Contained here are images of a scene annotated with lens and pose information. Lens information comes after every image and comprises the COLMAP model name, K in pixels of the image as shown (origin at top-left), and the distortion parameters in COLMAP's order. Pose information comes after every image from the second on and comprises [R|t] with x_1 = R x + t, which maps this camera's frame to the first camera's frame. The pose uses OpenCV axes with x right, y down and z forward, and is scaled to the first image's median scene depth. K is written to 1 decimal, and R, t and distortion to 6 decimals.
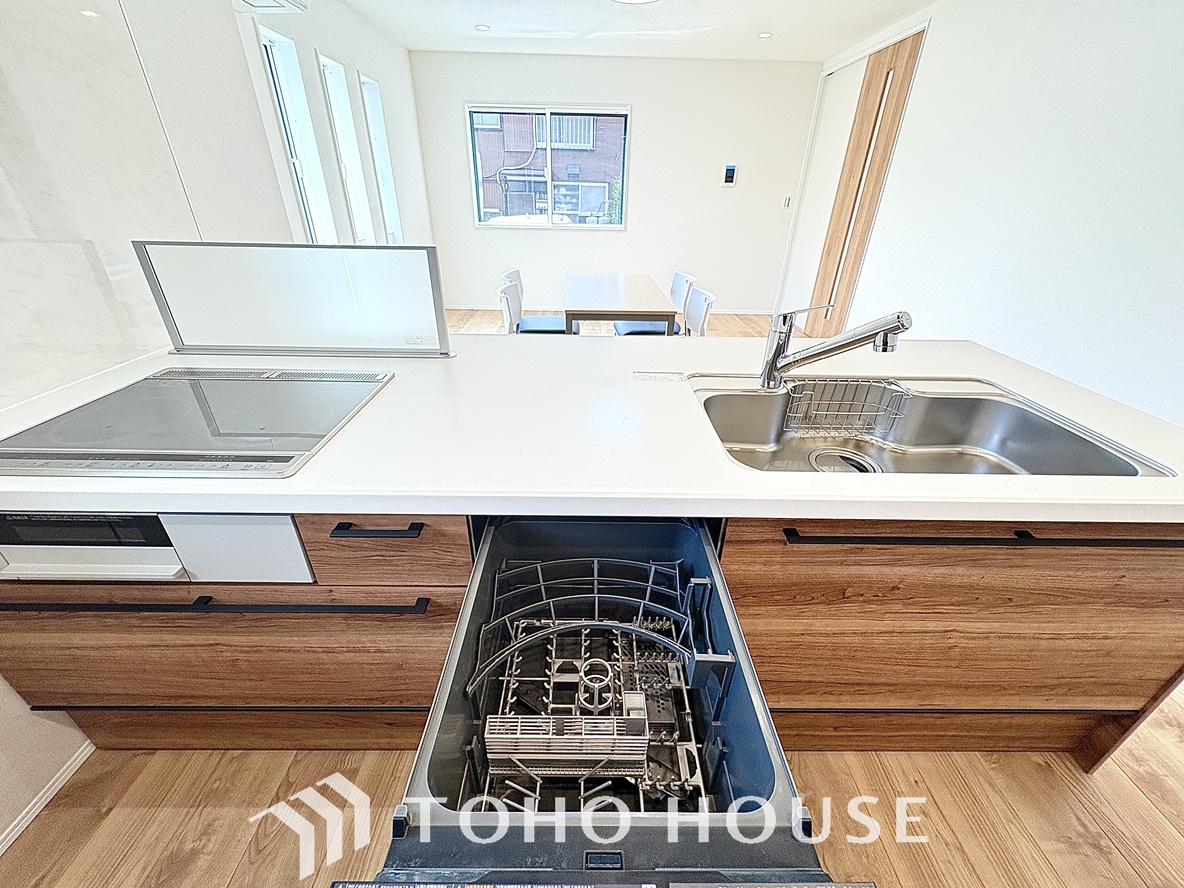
lens RADIAL K [[473.6, 0, 590.4], [0, 473.6, 445.3], [0, 0, 1]] dist [0.001164, -0.000247]
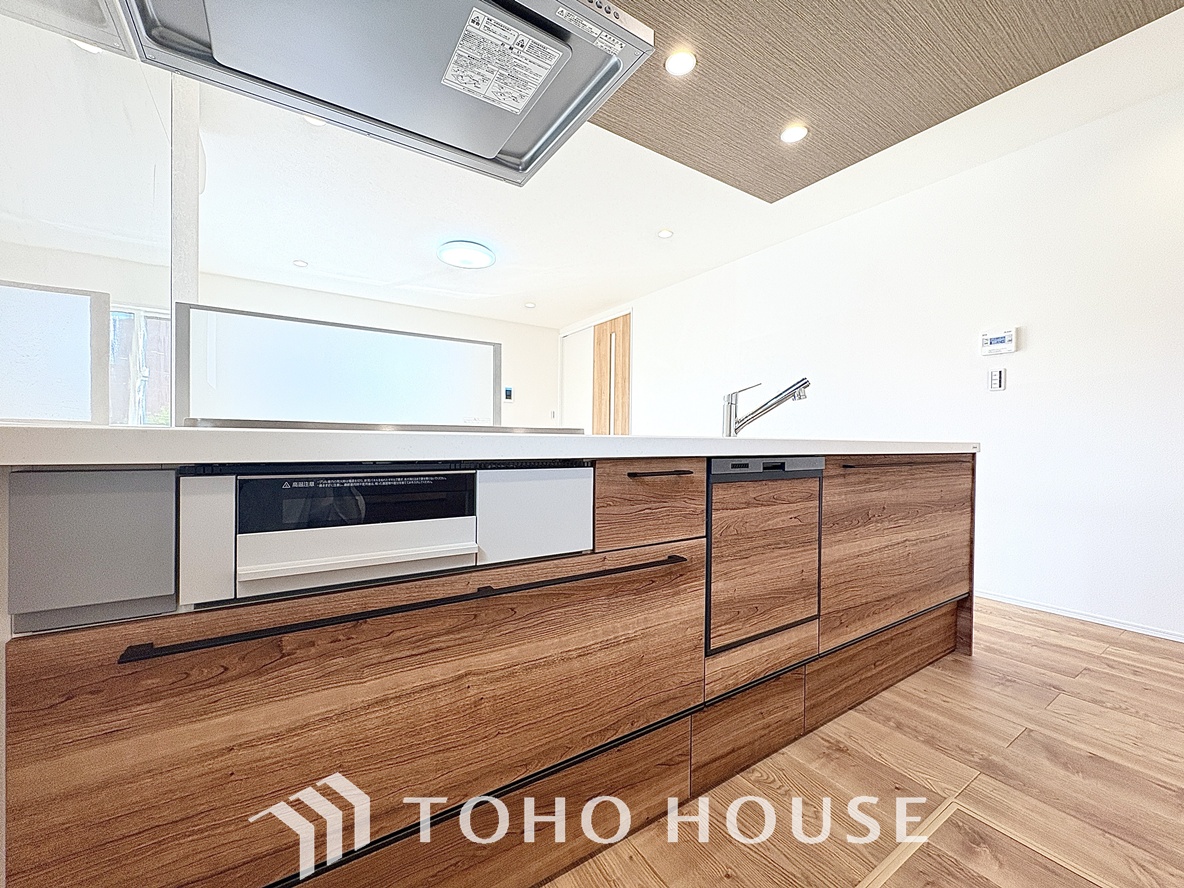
lens RADIAL K [[473.6, 0, 590.4], [0, 473.6, 445.3], [0, 0, 1]] dist [0.001164, -0.000247]
pose [[0.837843, -0.013706, 0.545739, -1.017982], [0.264906, 0.884305, -0.384487, 0.430211], [-0.477330, 0.466709, 0.744539, 0.136916]]
